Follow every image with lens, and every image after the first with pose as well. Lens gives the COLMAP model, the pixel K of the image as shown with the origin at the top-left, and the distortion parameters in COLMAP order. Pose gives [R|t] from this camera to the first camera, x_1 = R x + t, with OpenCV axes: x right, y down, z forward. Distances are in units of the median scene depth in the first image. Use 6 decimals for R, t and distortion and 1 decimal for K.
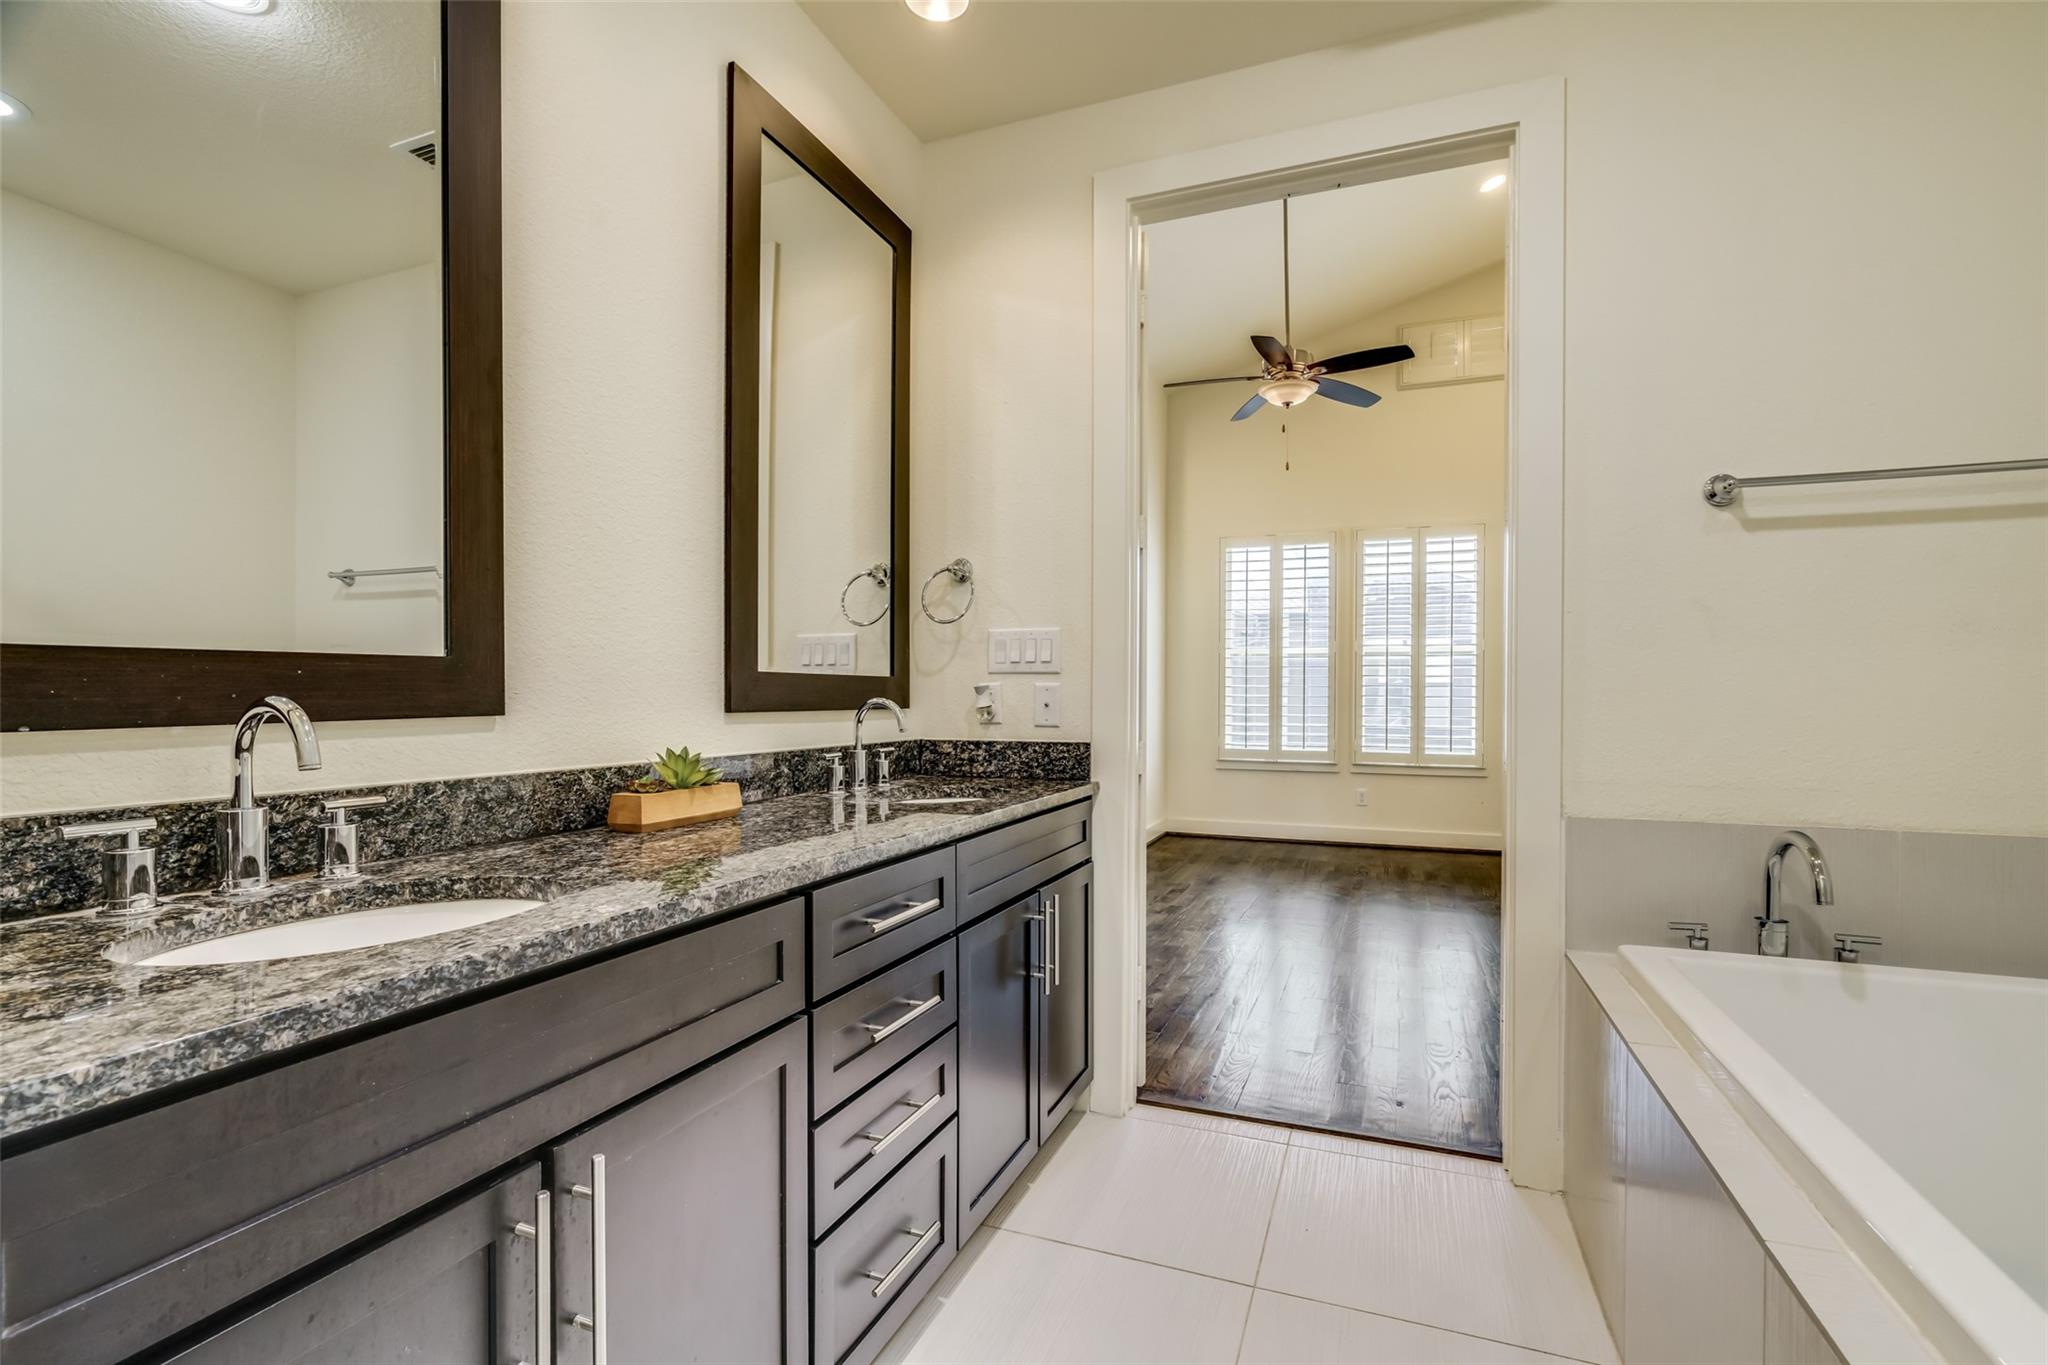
lens RADIAL K [[925.9, 0, 1027.2], [0, 925.9, 690.4], [0, 0, 1]] dist [-0.012938, 0.004108]
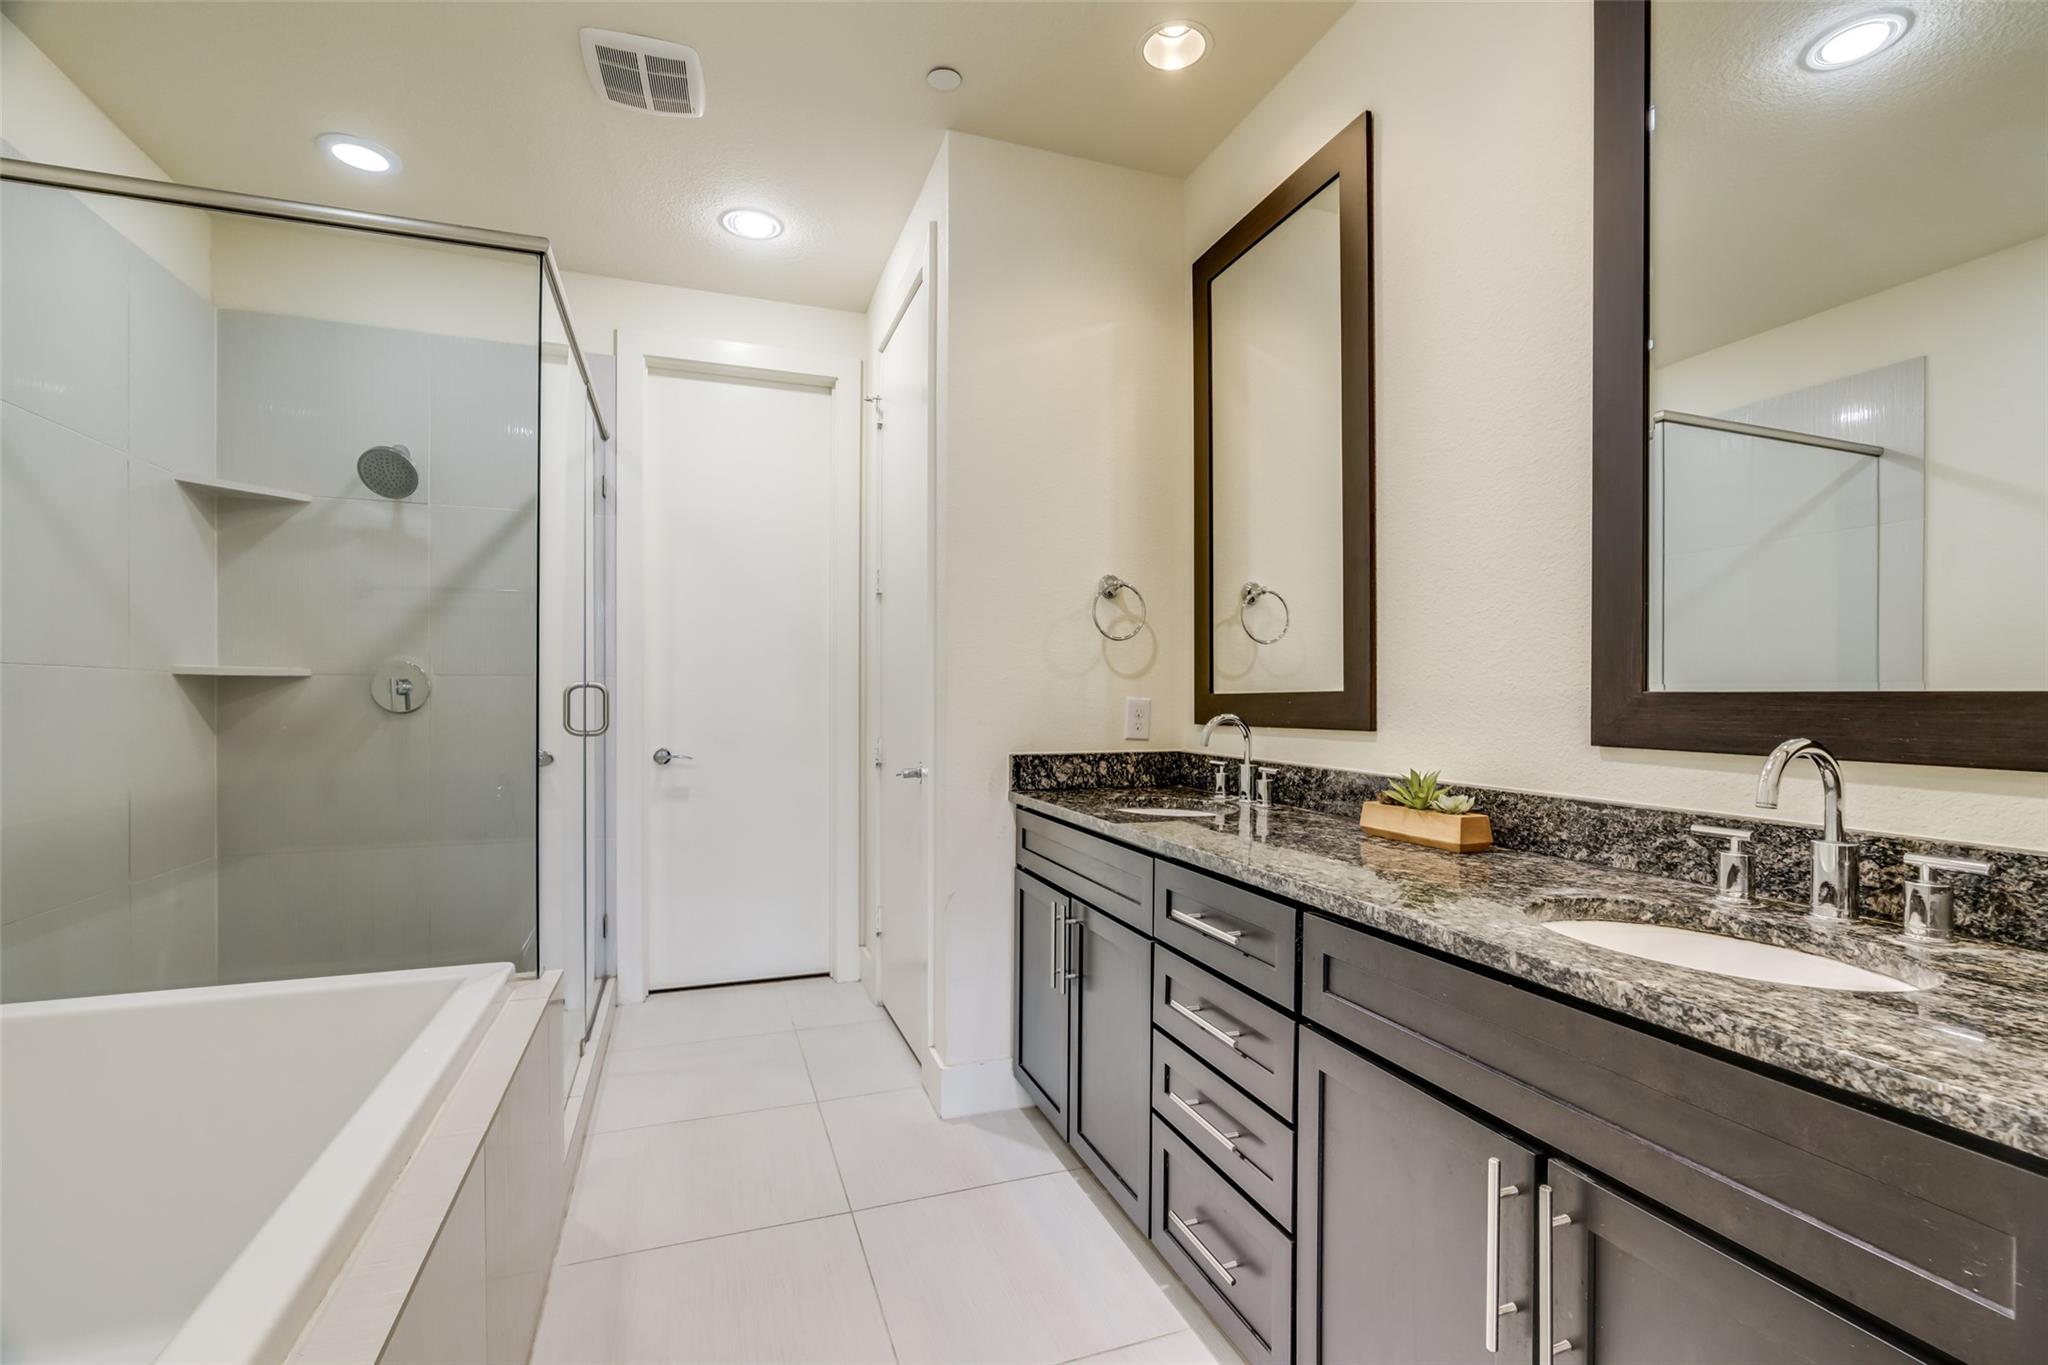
lens RADIAL K [[925.9, 0, 1042.4], [0, 925.9, 692.7], [0, 0, 1]] dist [-0.012938, 0.004108]
pose [[-0.740981, -0.005950, -0.671500, 0.691310], [-0.000412, 0.999965, -0.008406, -0.018240], [0.671526, -0.005952, -0.740957, 1.585122]]
